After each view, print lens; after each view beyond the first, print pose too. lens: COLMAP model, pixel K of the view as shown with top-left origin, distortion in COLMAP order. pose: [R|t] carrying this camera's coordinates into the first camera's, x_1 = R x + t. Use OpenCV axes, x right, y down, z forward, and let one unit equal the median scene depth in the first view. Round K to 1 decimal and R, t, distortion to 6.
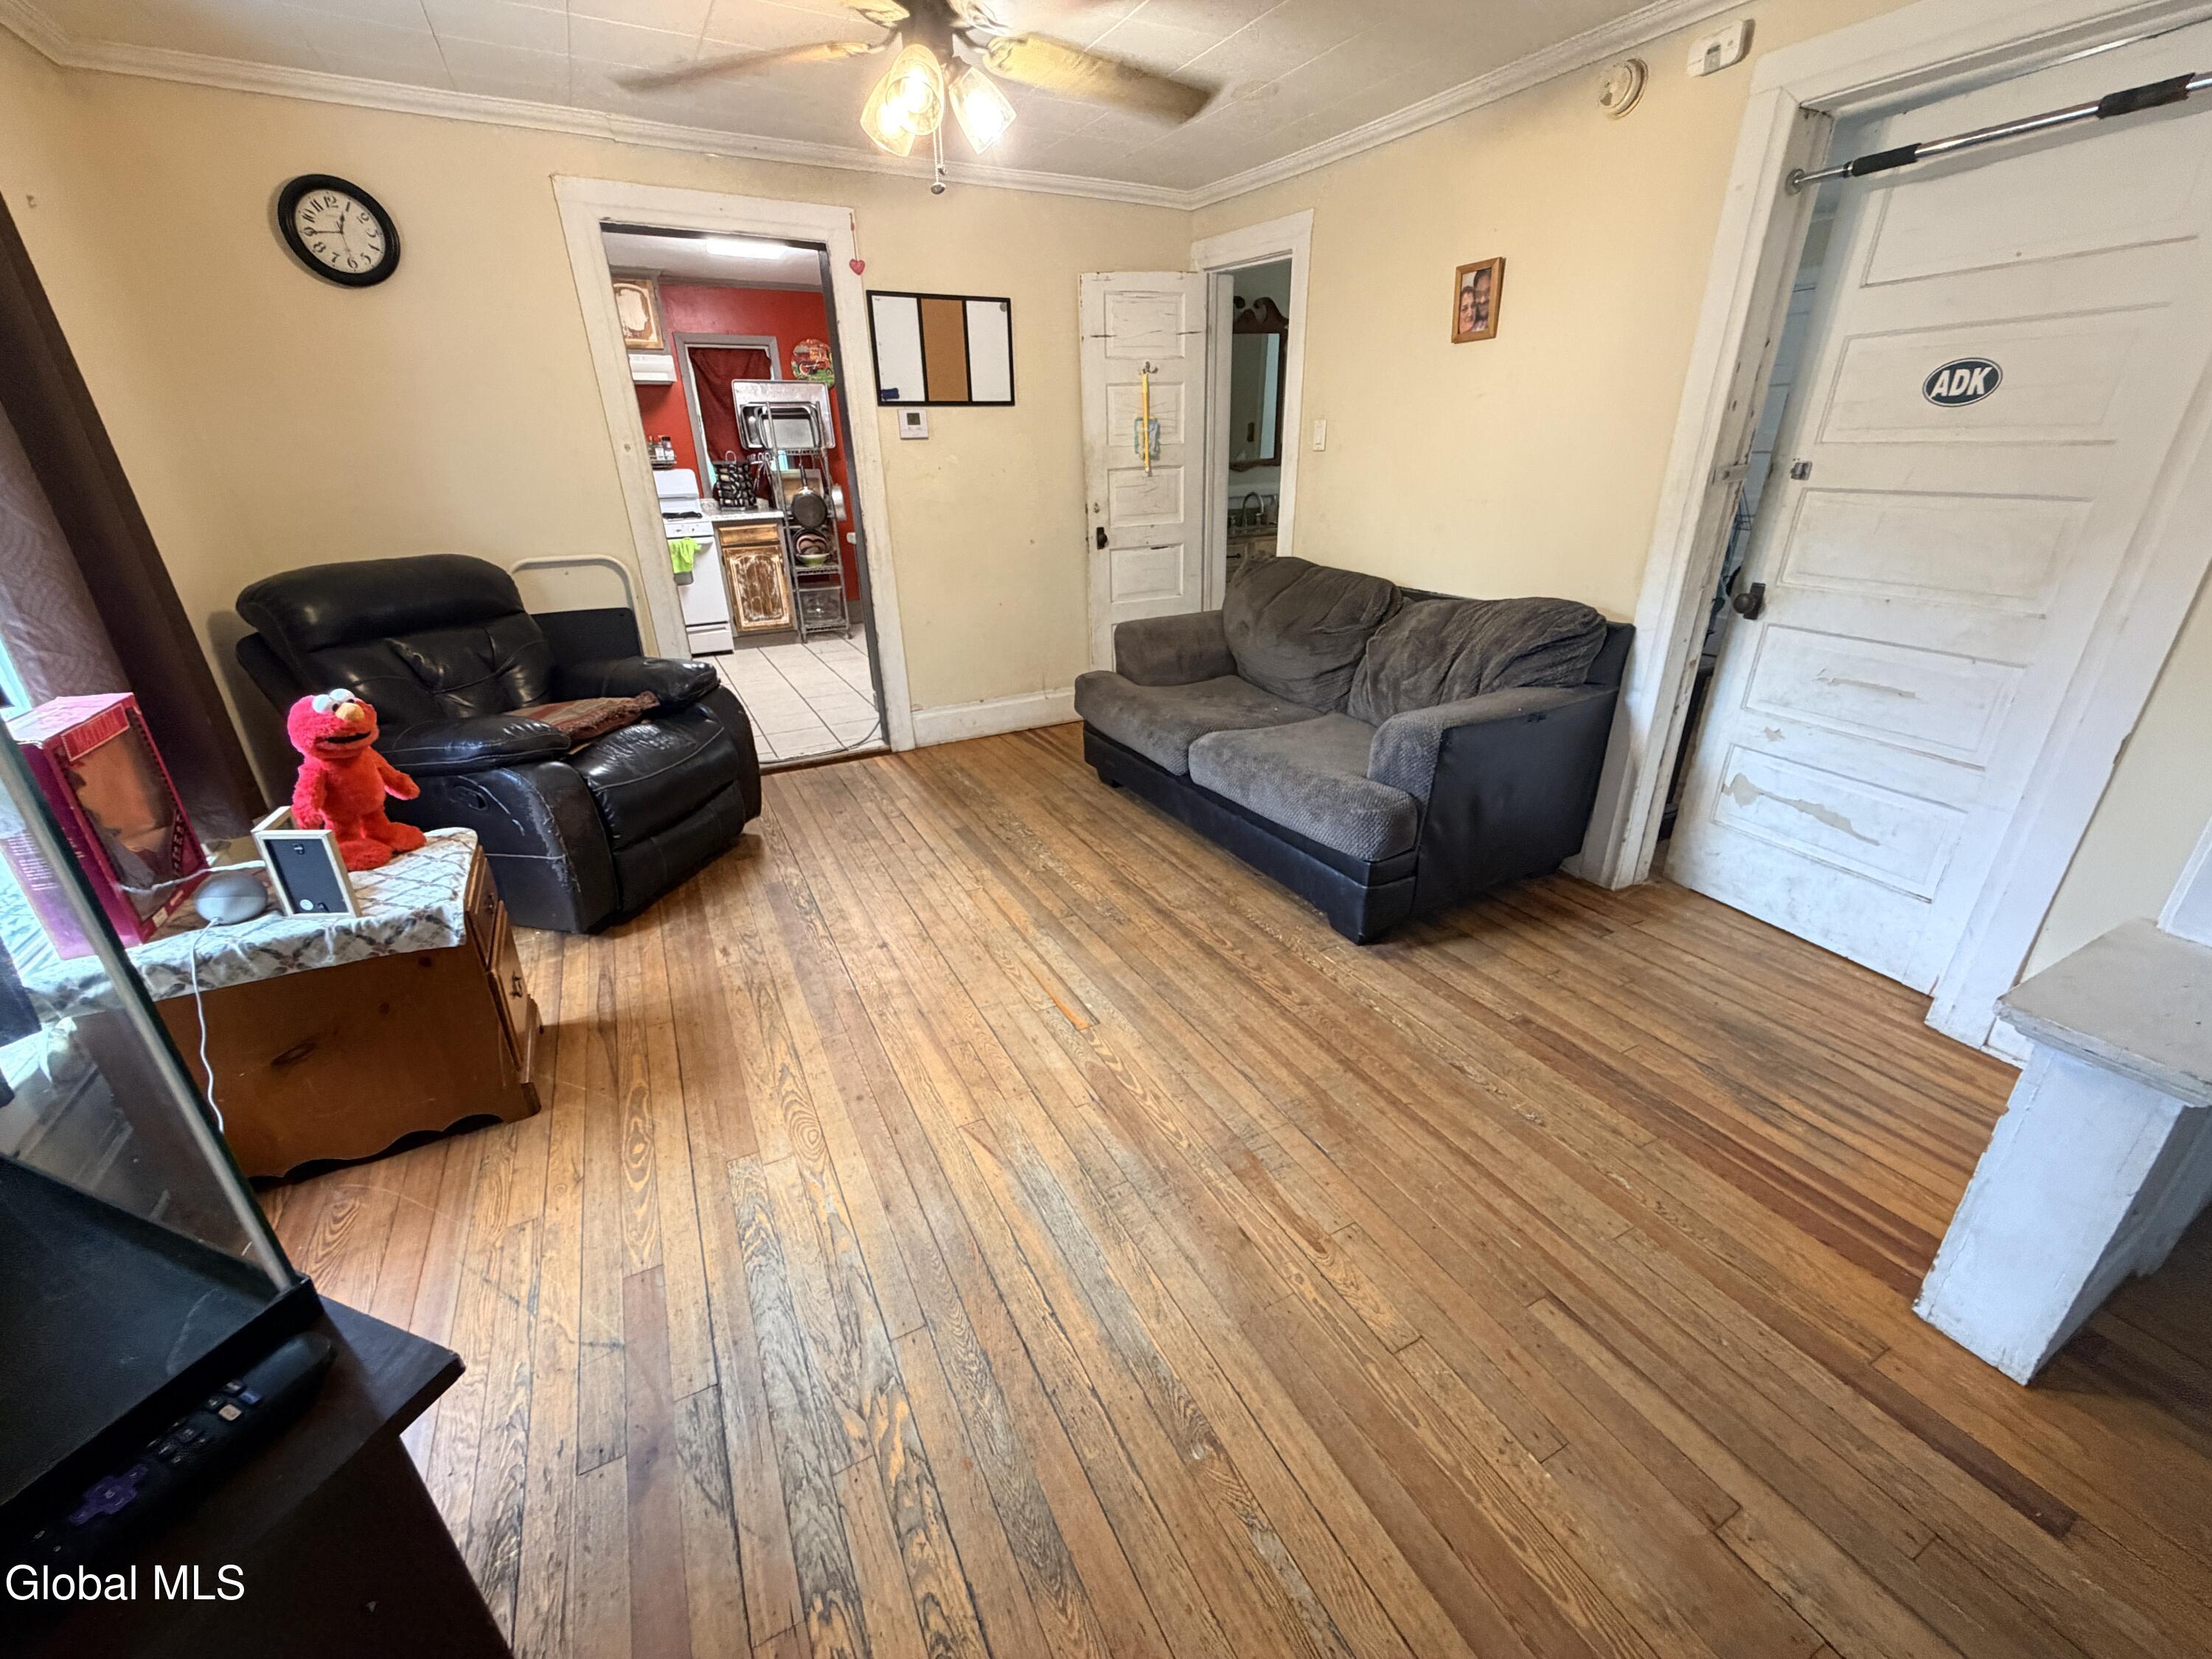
lens RADIAL K [[885.8, 0, 1096.8], [0, 885.8, 834.2], [0, 0, 1]] dist [0.001848, 0.000306]
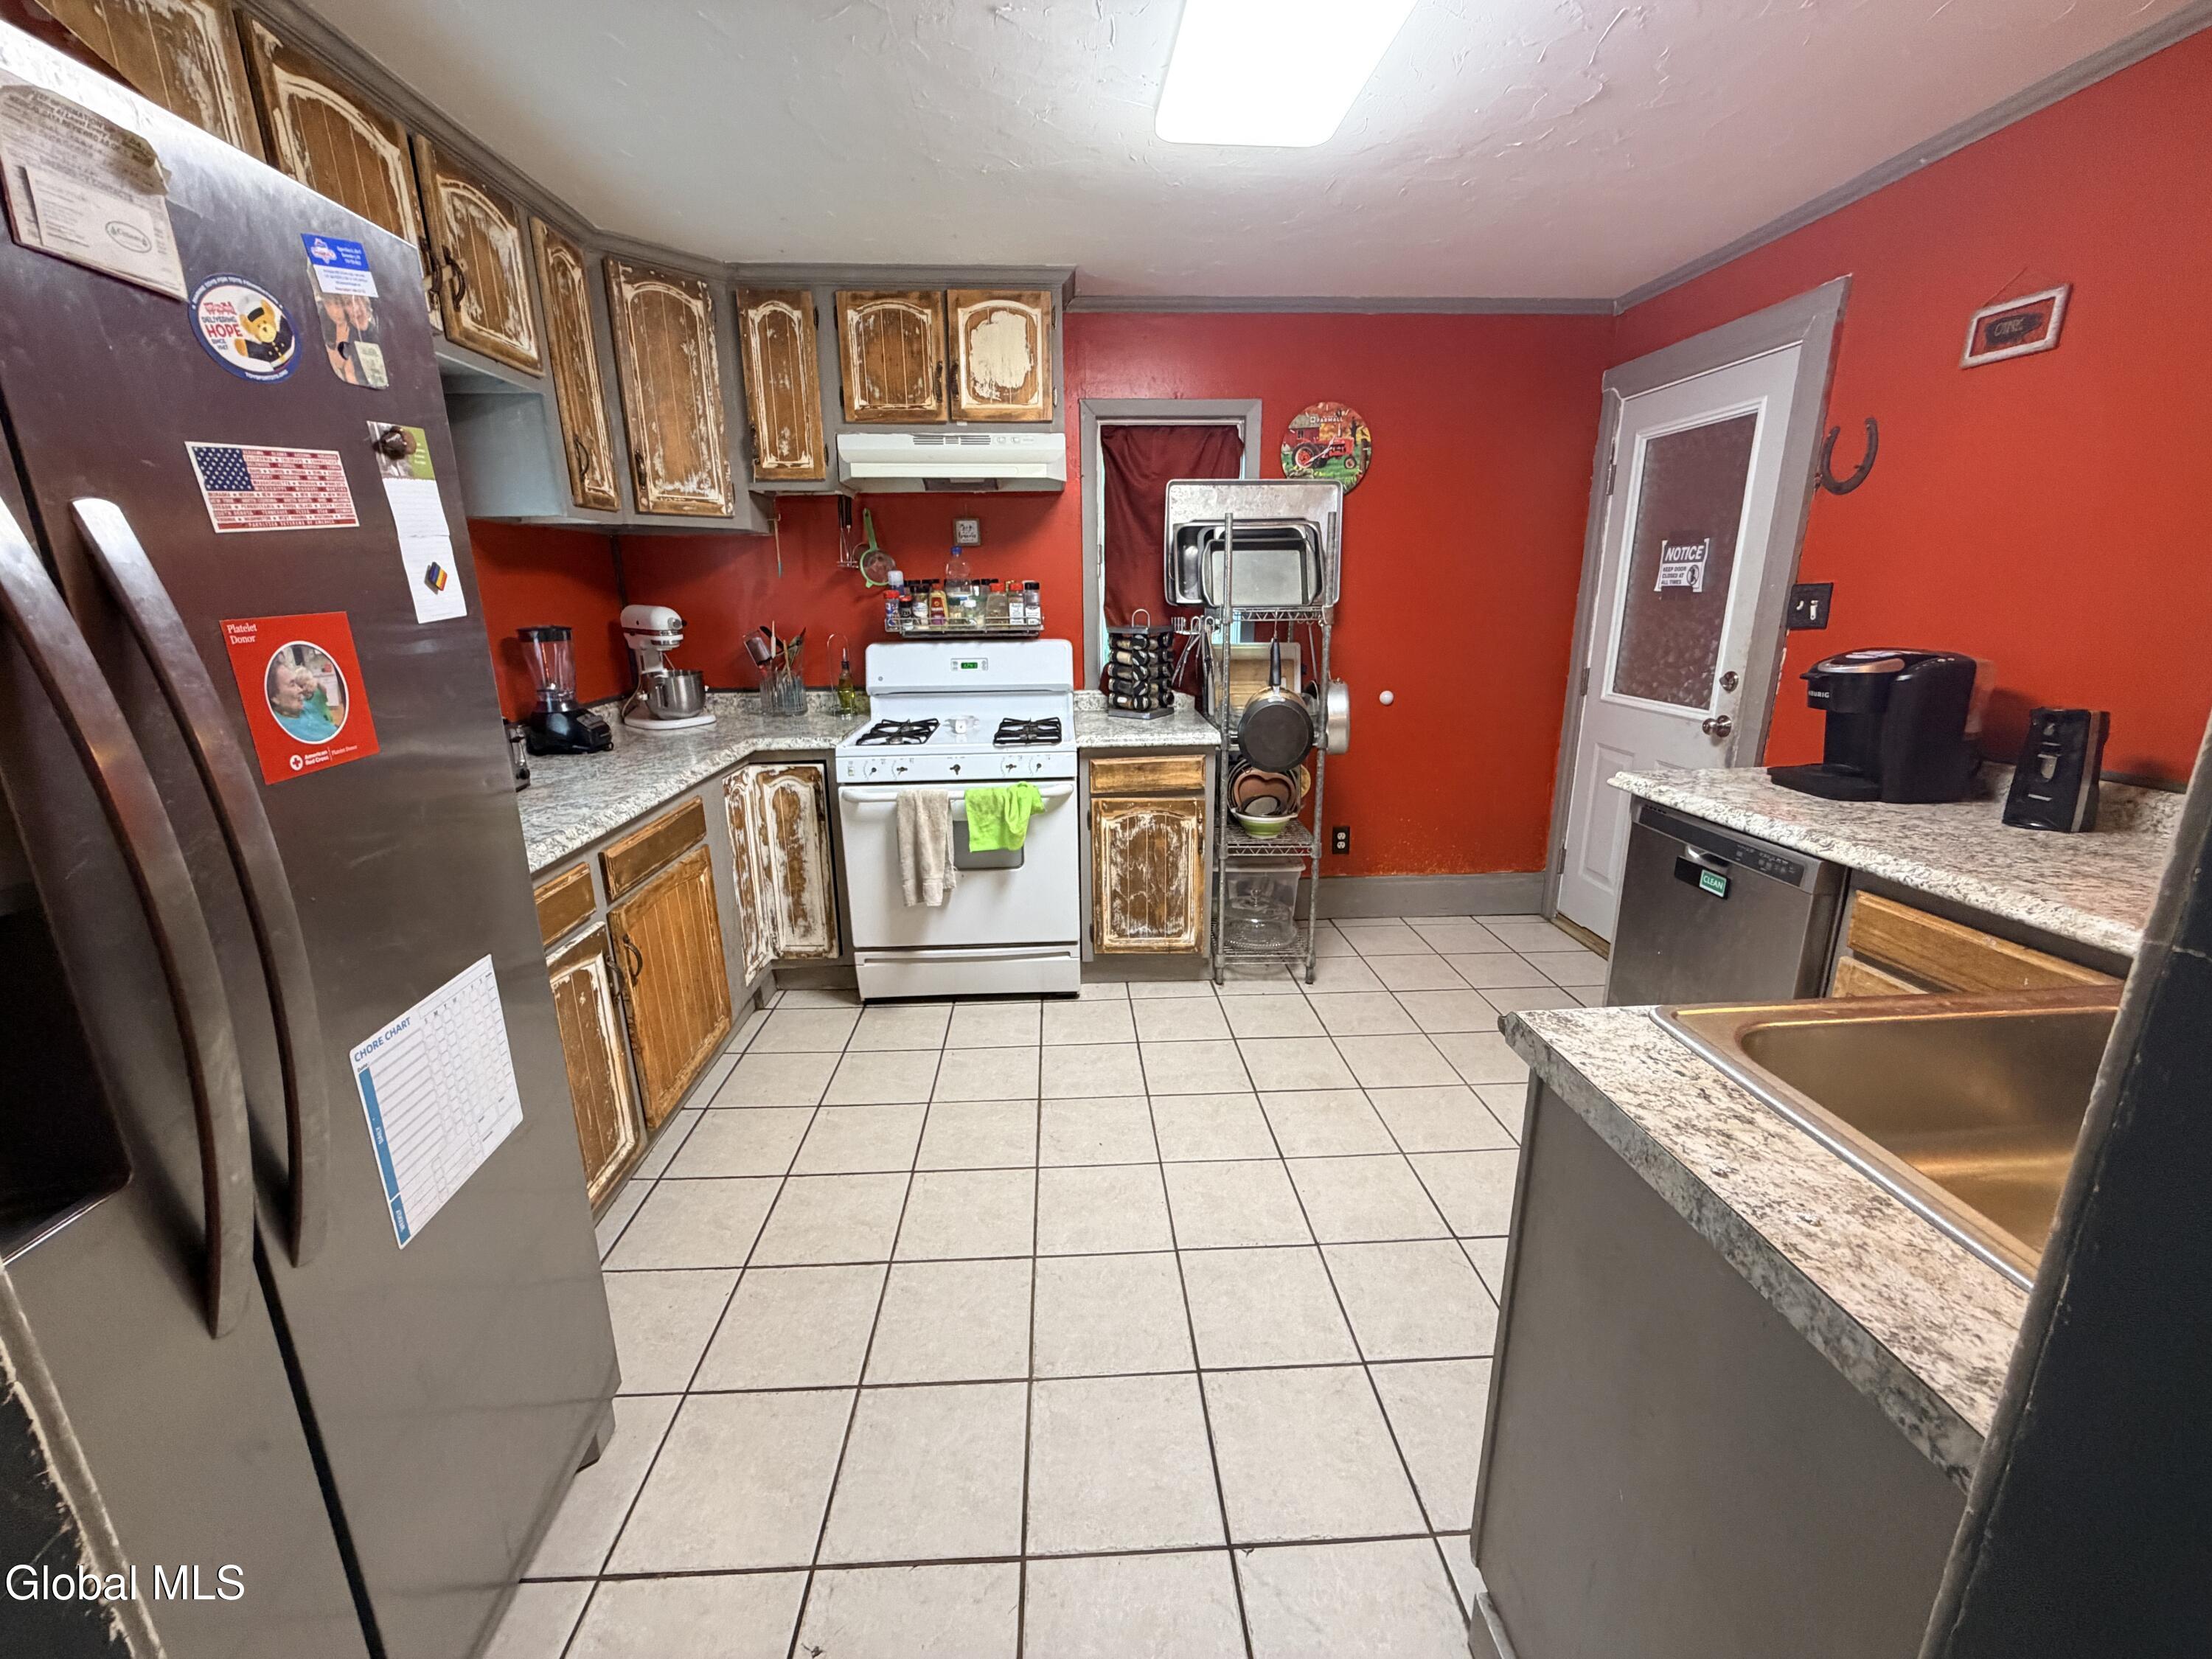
lens RADIAL K [[885.8, 0, 1105.9], [0, 885.8, 823.1], [0, 0, 1]] dist [0.001848, 0.000306]
pose [[0.907739, 0.120559, -0.401839, -0.210316], [-0.176880, 0.978509, -0.105993, -0.252174], [0.380425, 0.167291, 0.909555, 0.544308]]
